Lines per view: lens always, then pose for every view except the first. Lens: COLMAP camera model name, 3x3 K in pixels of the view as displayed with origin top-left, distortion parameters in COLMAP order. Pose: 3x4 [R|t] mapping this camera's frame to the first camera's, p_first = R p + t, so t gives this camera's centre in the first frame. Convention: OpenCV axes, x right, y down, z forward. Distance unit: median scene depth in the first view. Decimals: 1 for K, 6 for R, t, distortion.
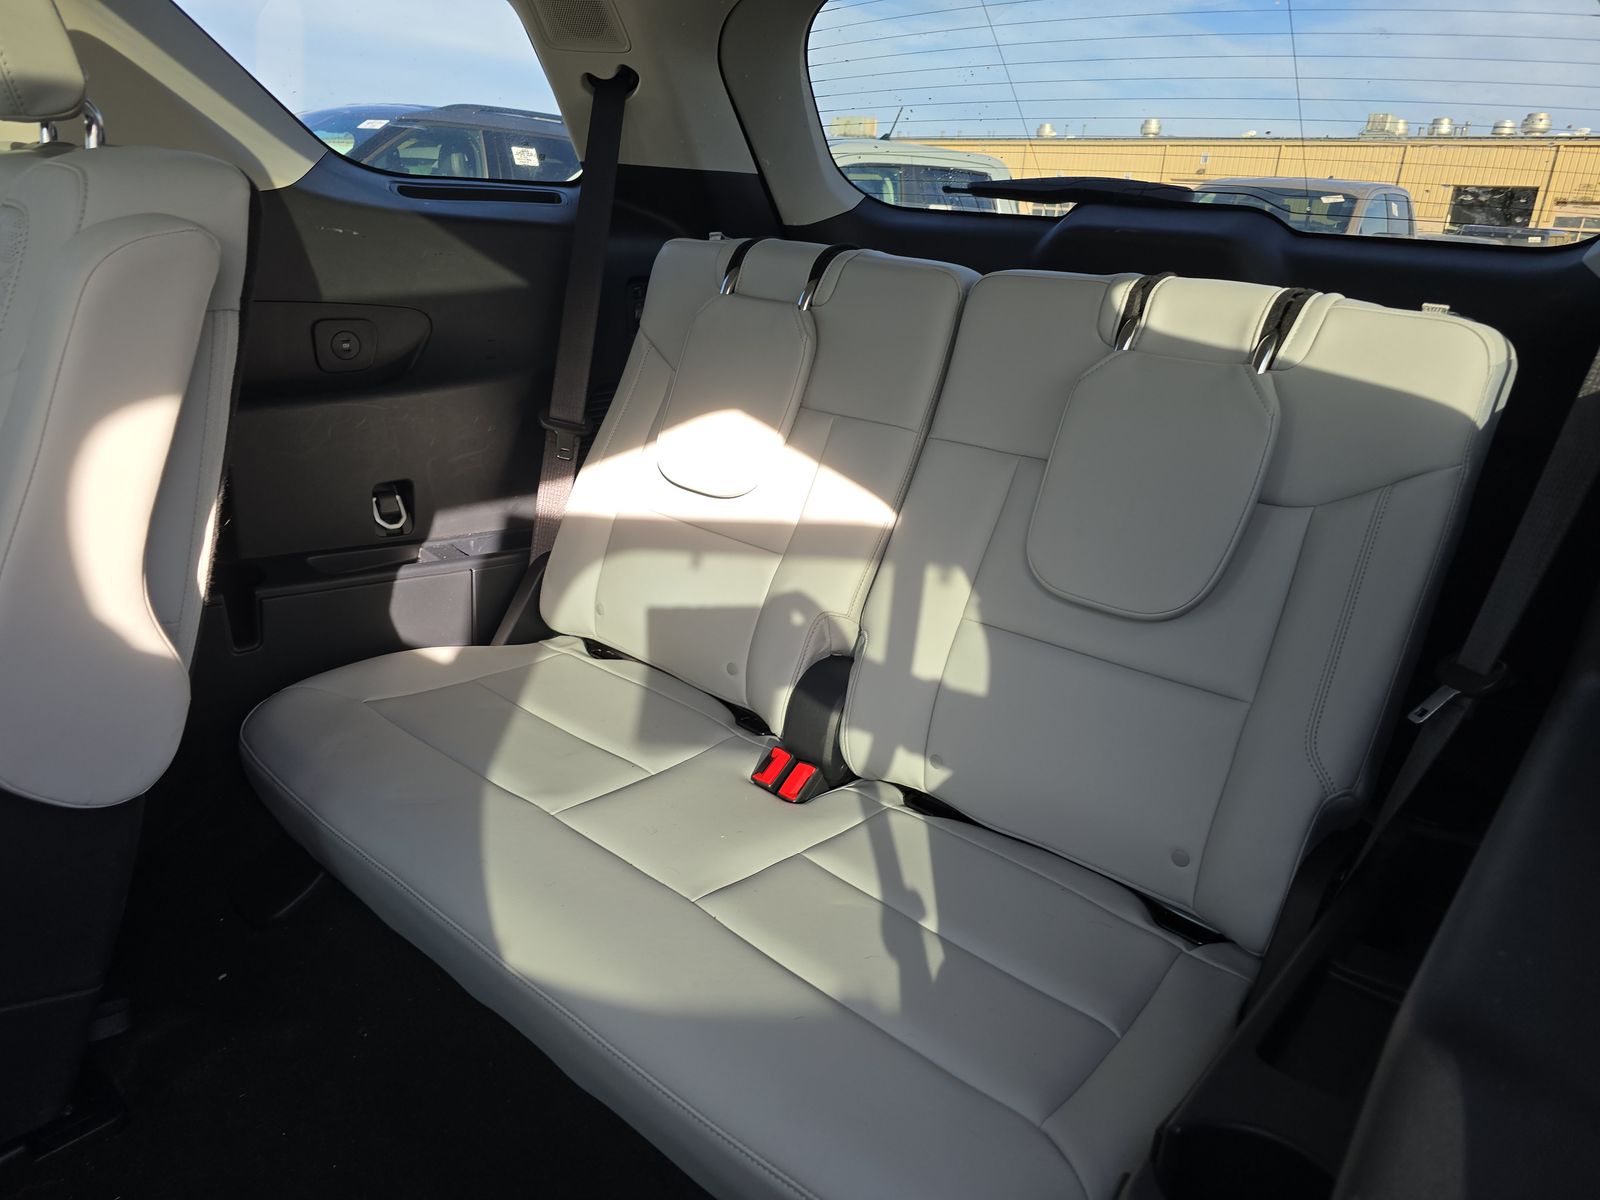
lens RADIAL K [[1039.4, 0, 793.0], [0, 1039.4, 561.5], [0, 0, 1]] dist [0.029563, -0.027381]
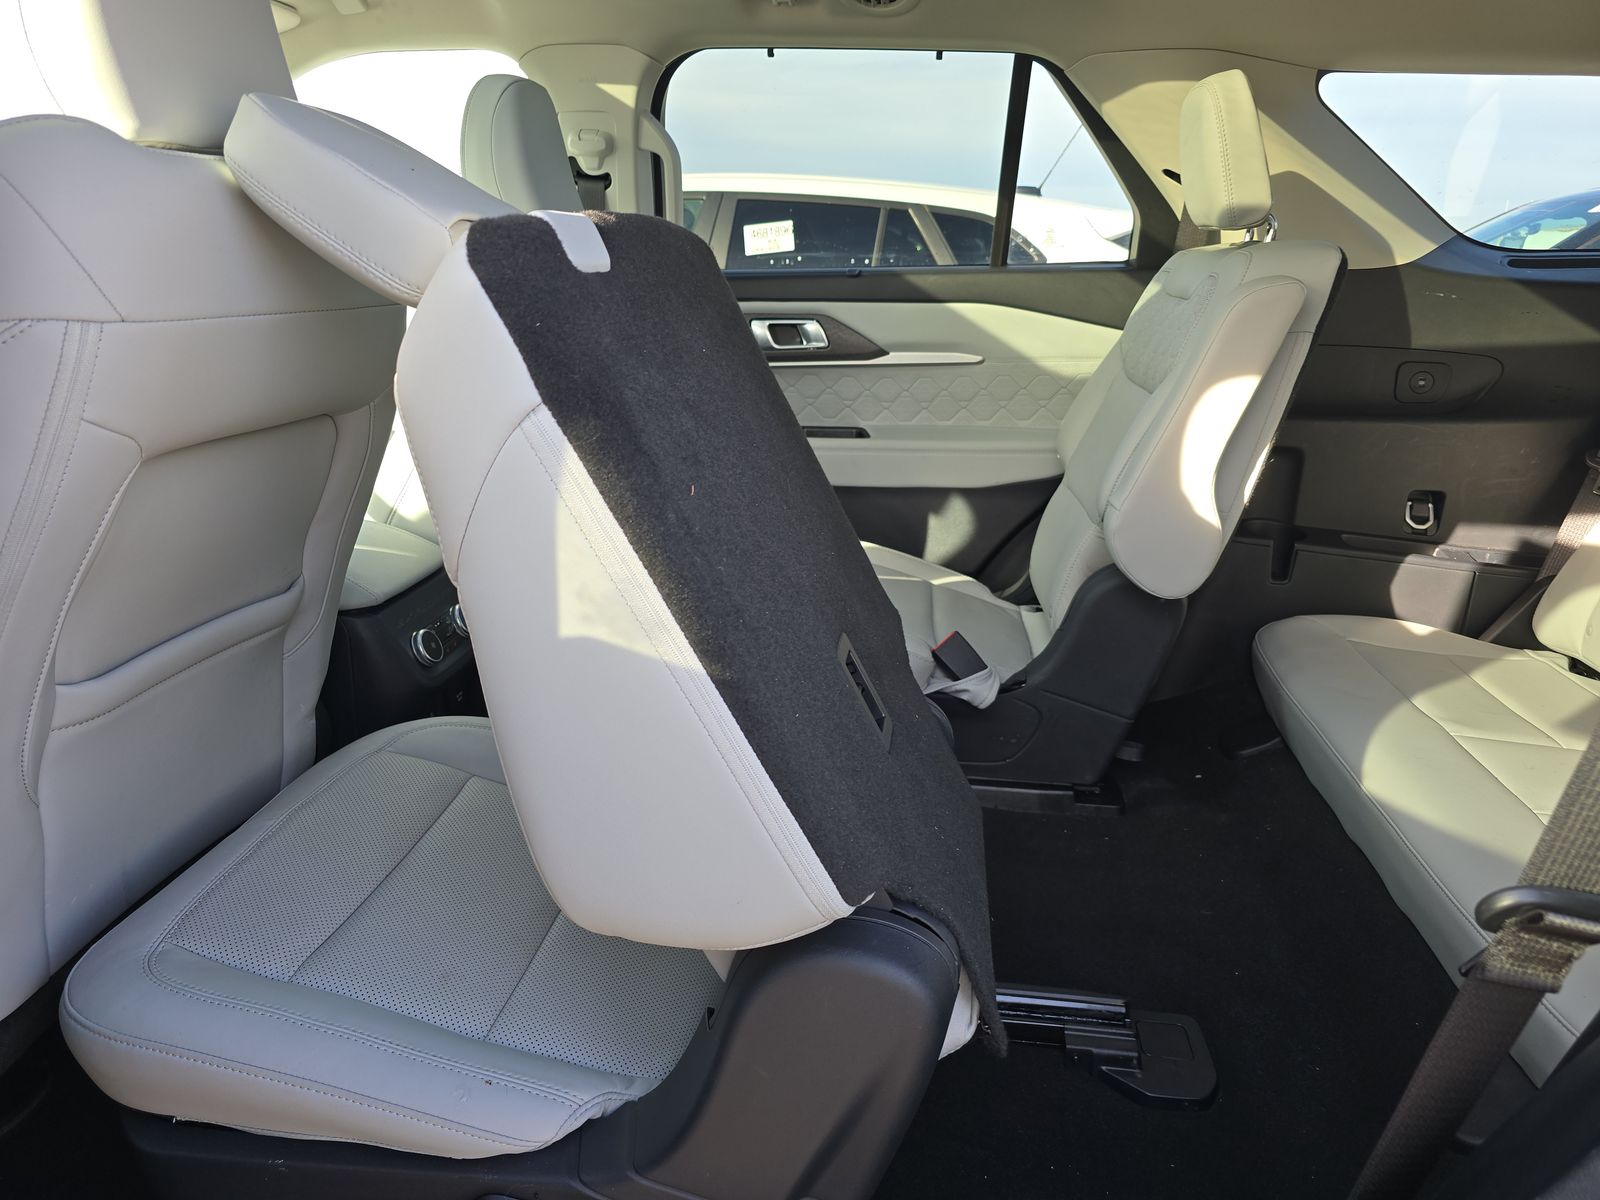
lens RADIAL K [[1039.4, 0, 793.0], [0, 1039.4, 561.5], [0, 0, 1]] dist [0.029563, -0.027381]
pose [[0.520819, 0.189024, -0.832477, 0.282894], [-0.259286, 0.964135, 0.056703, 0.132691], [0.813338, 0.186318, 0.551151, -0.295771]]
